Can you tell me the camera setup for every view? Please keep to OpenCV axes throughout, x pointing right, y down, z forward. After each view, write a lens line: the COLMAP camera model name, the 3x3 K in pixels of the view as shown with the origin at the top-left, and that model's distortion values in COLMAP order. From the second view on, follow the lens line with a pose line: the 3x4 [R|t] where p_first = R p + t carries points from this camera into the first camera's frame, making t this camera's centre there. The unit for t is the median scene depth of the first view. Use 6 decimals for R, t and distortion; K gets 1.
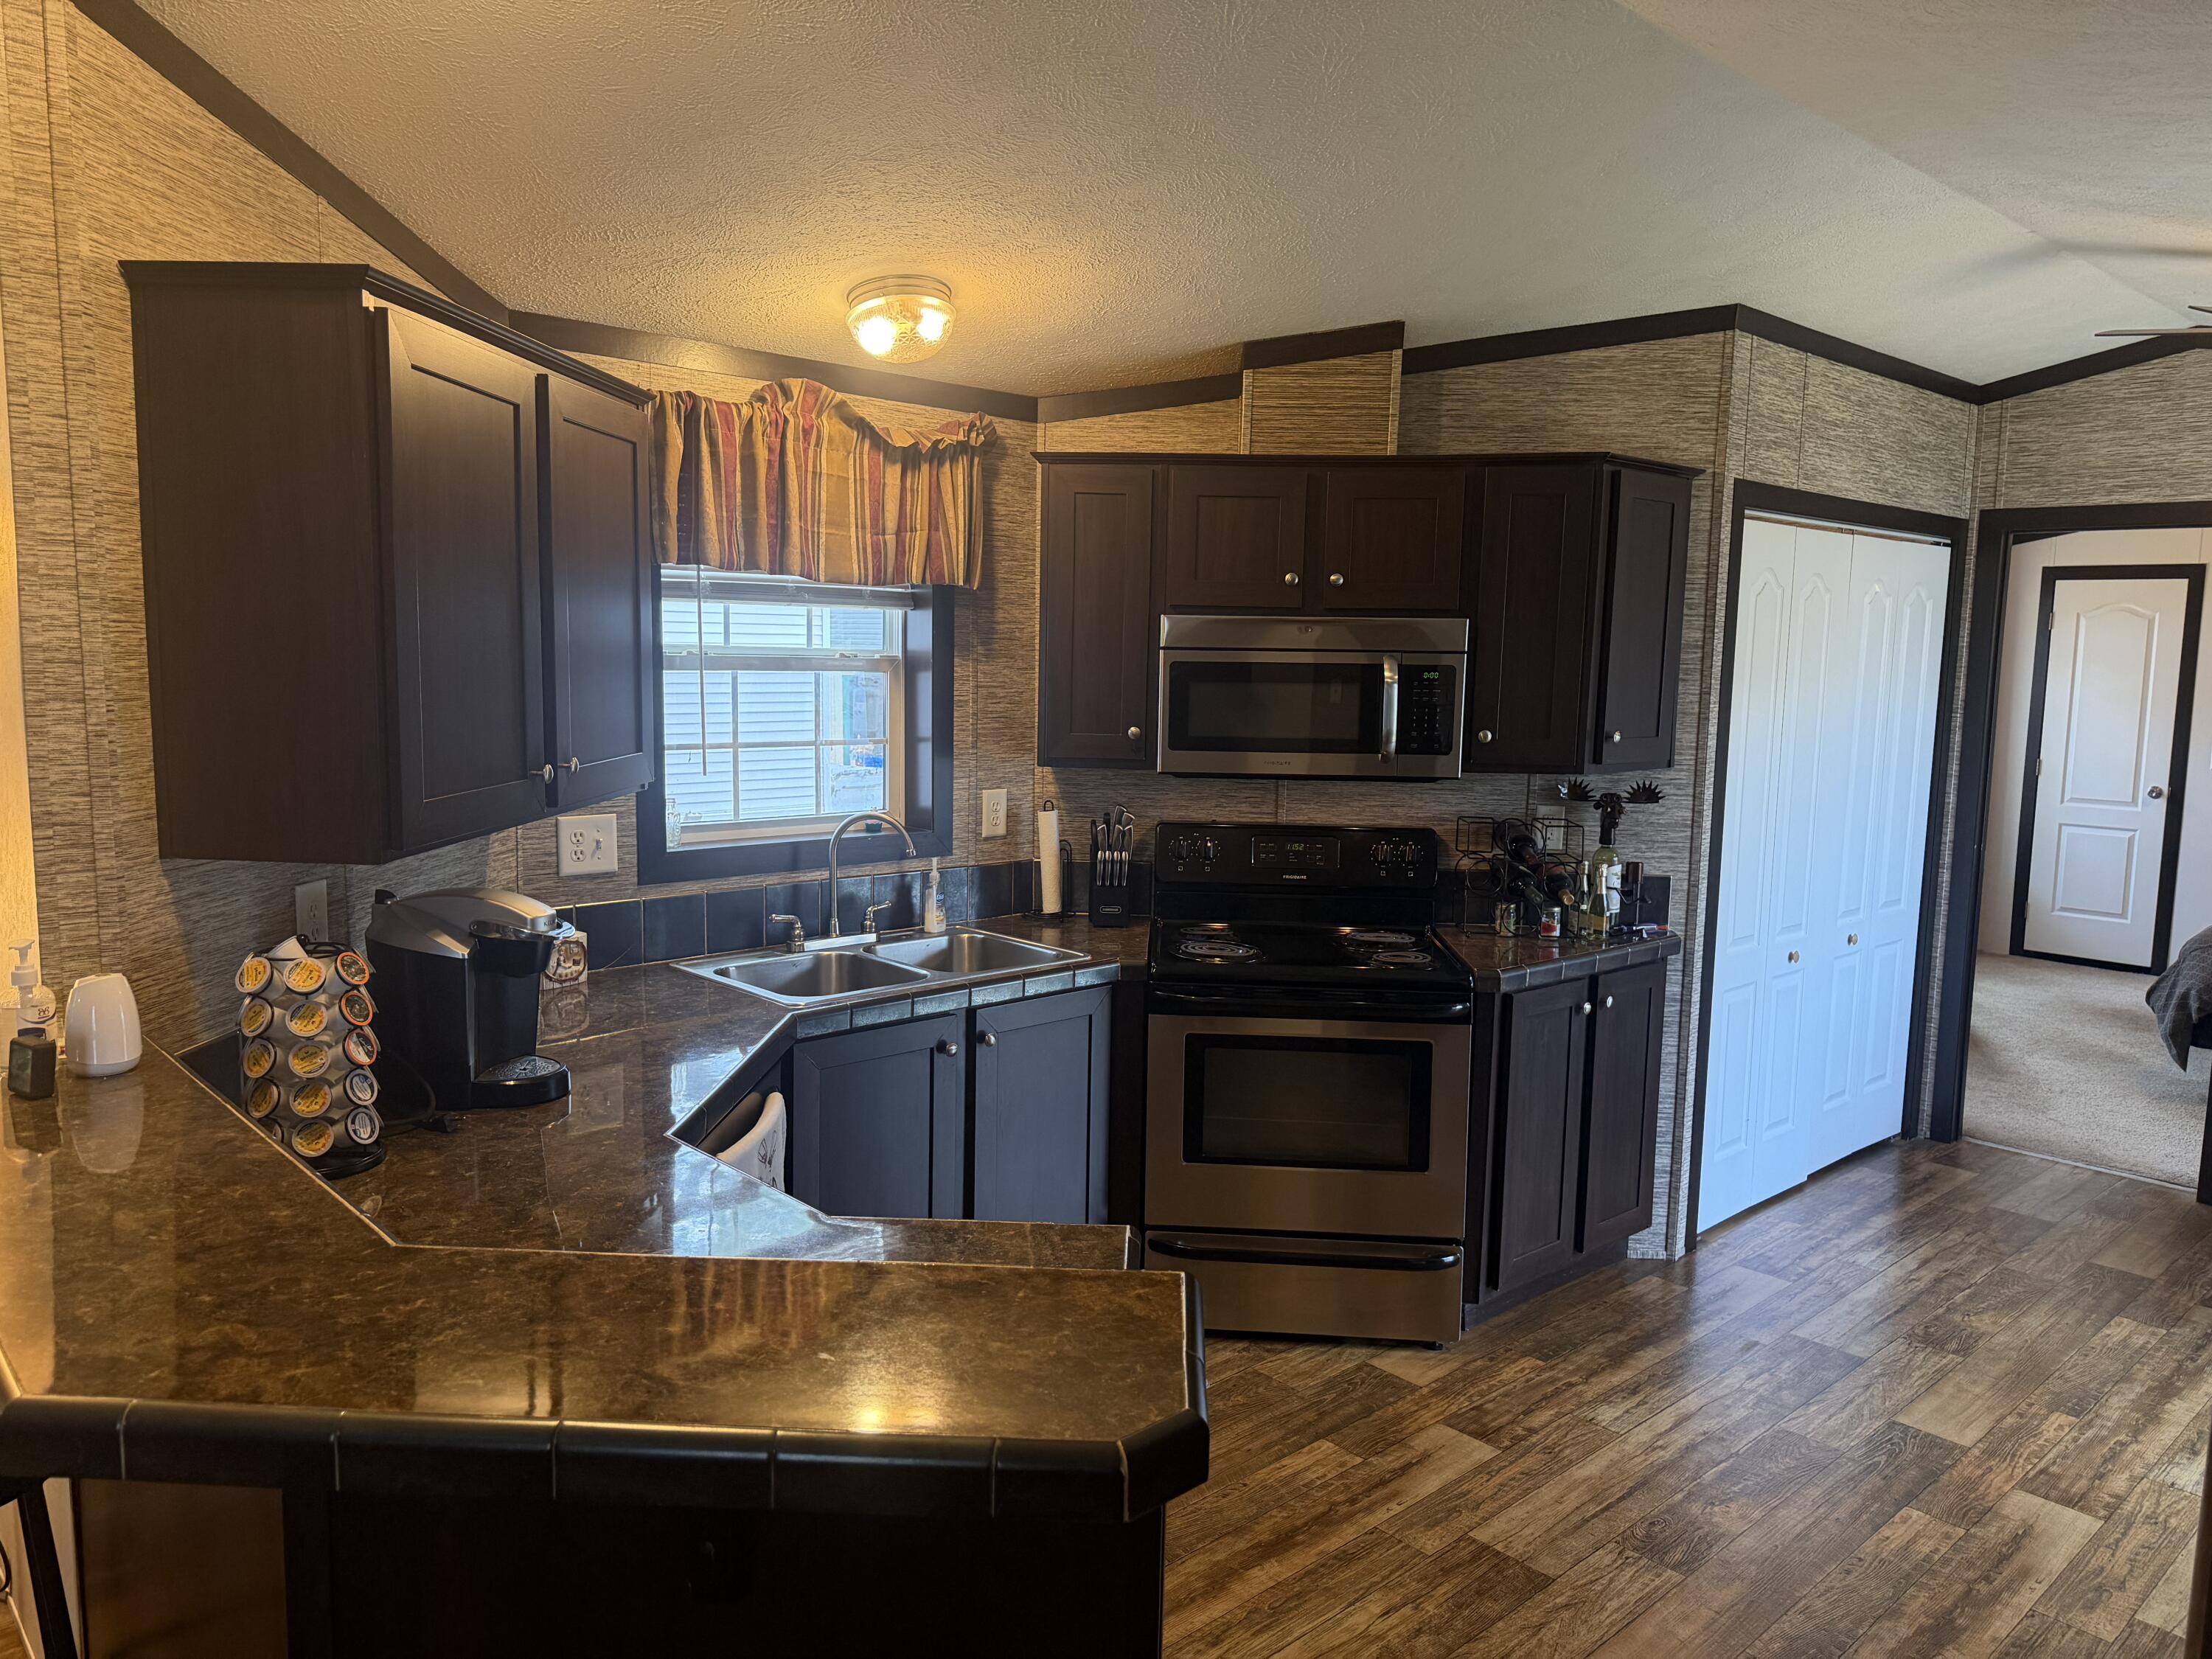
lens RADIAL K [[1573.9, 0, 1096.8], [0, 1573.9, 848.8], [0, 0, 1]] dist [0.042341, -0.002072]
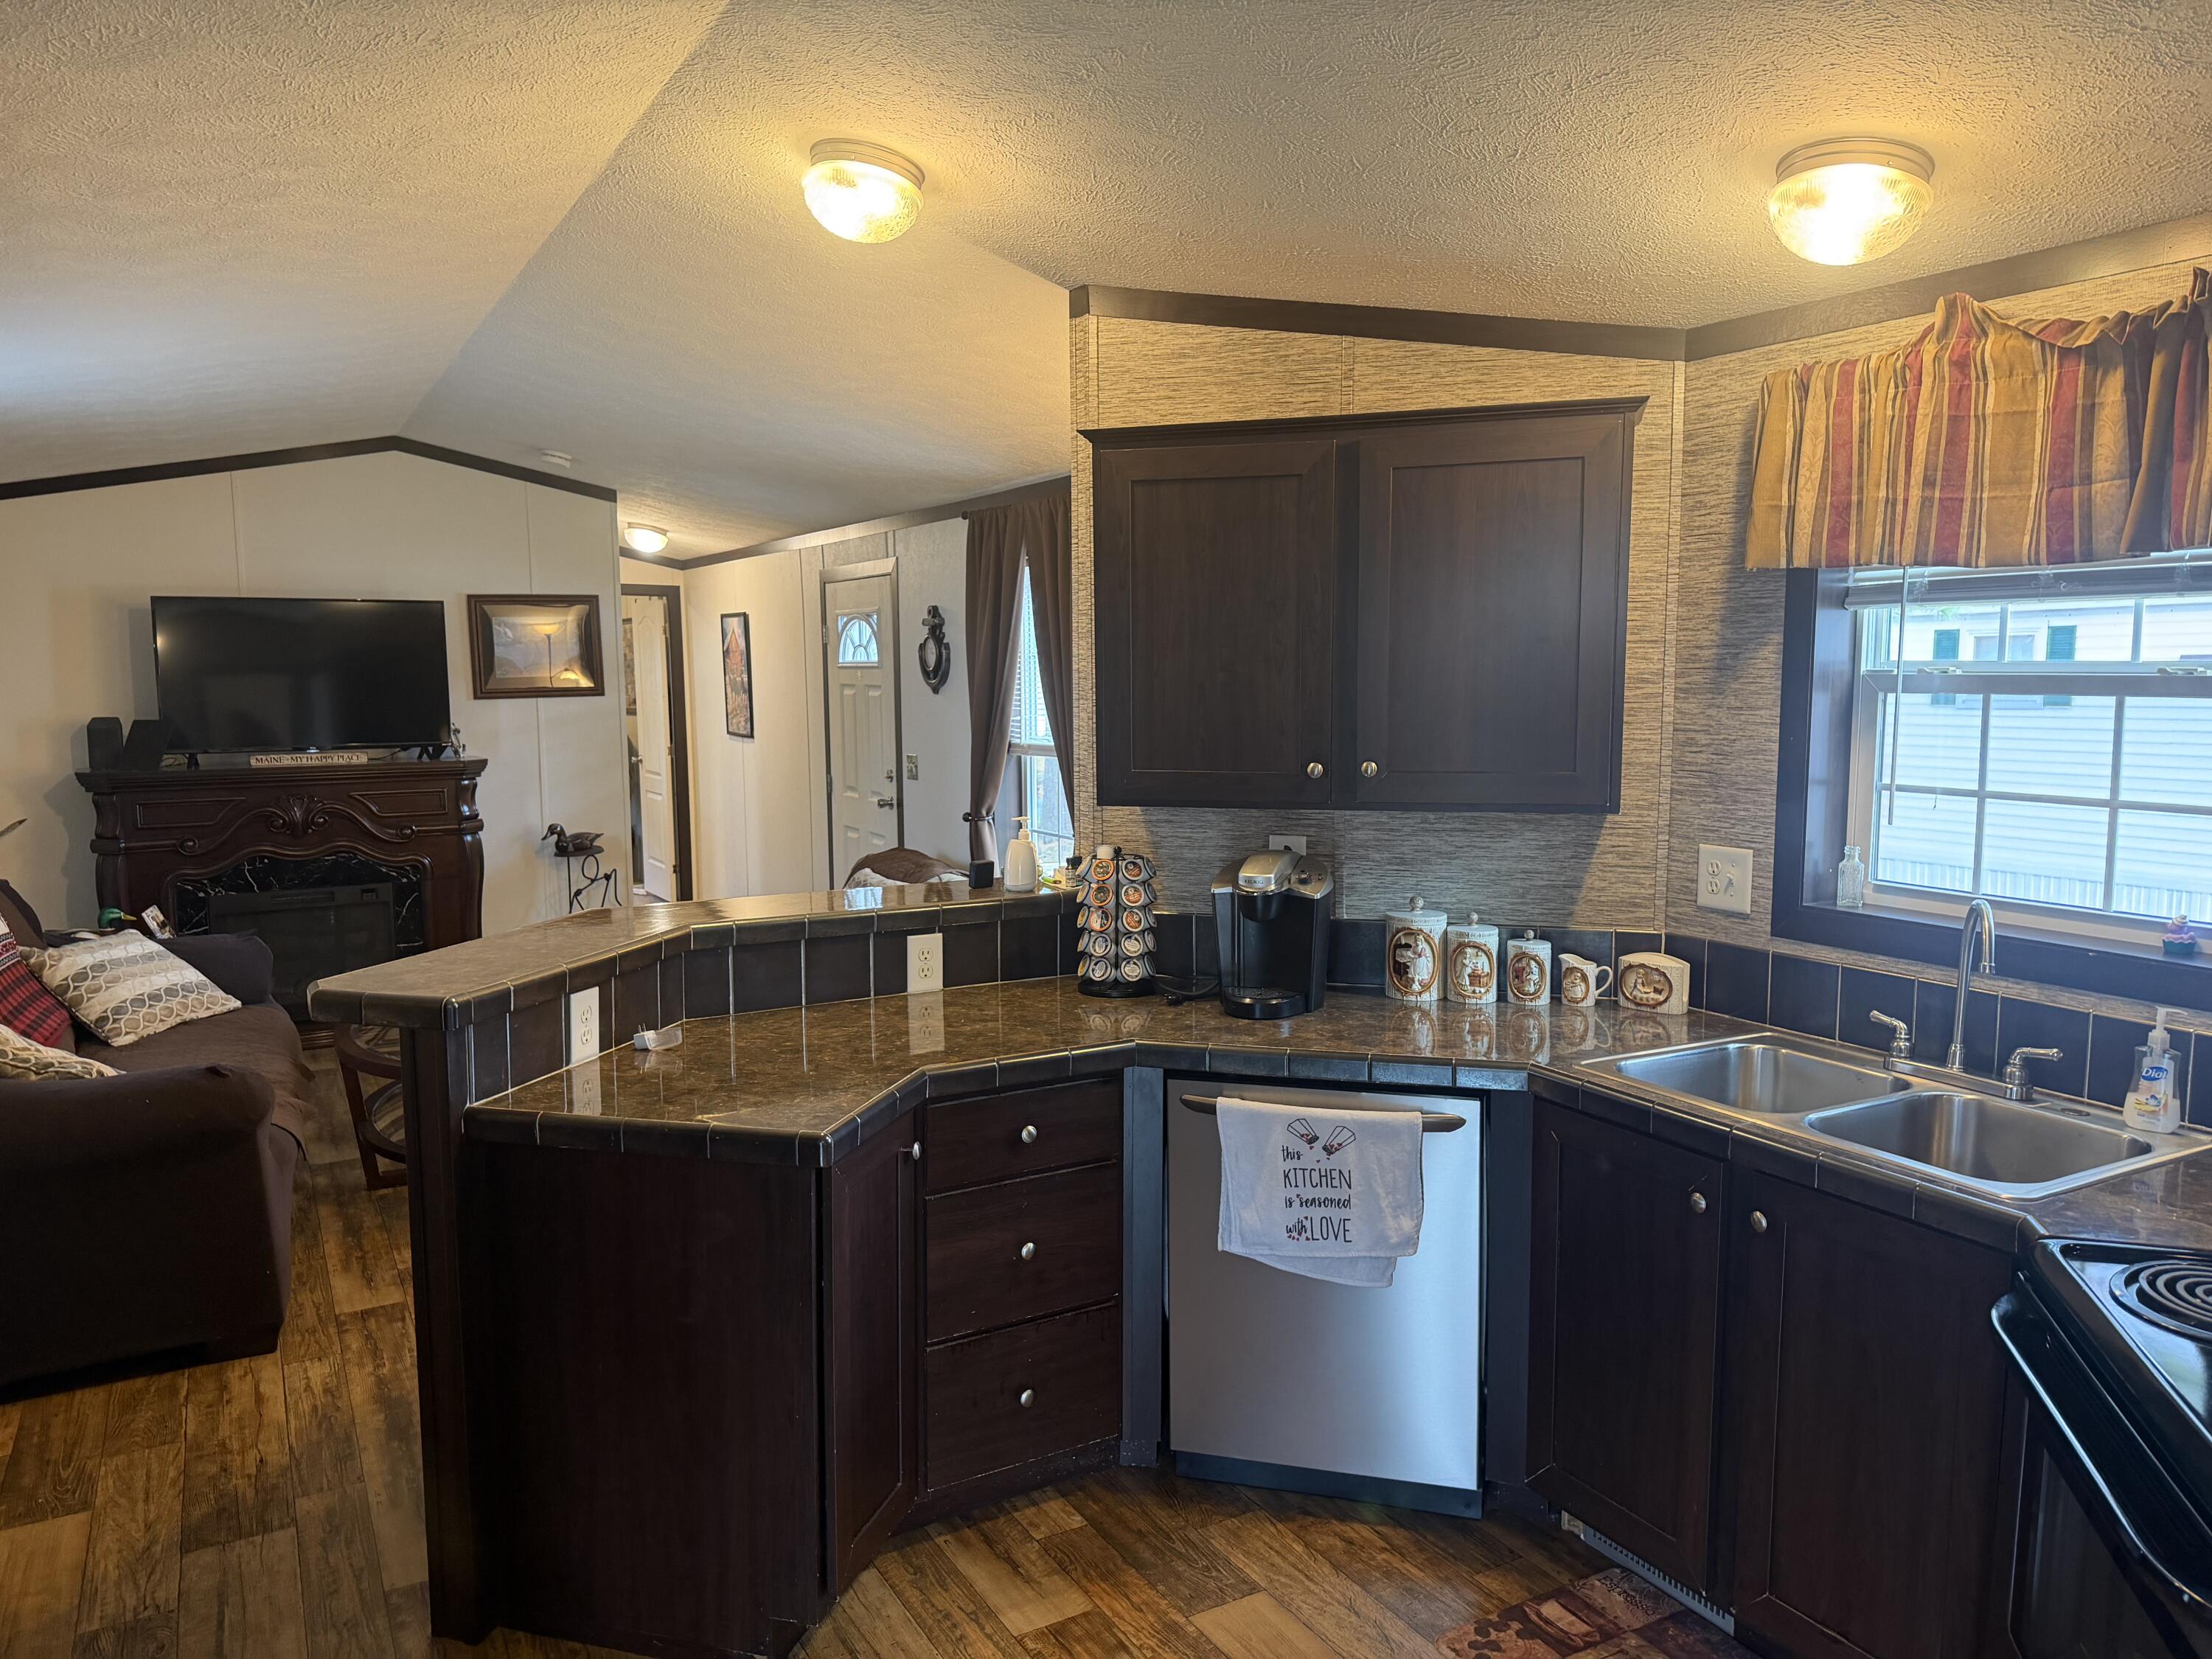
lens RADIAL K [[1573.9, 0, 1106.5], [0, 1573.9, 824.7], [0, 0, 1]] dist [0.042341, -0.002072]
pose [[-0.221657, 0.075409, -0.972205, 0.628630], [-0.137529, 0.984622, 0.107728, -0.079938], [0.965378, 0.157585, -0.207878, 0.800833]]
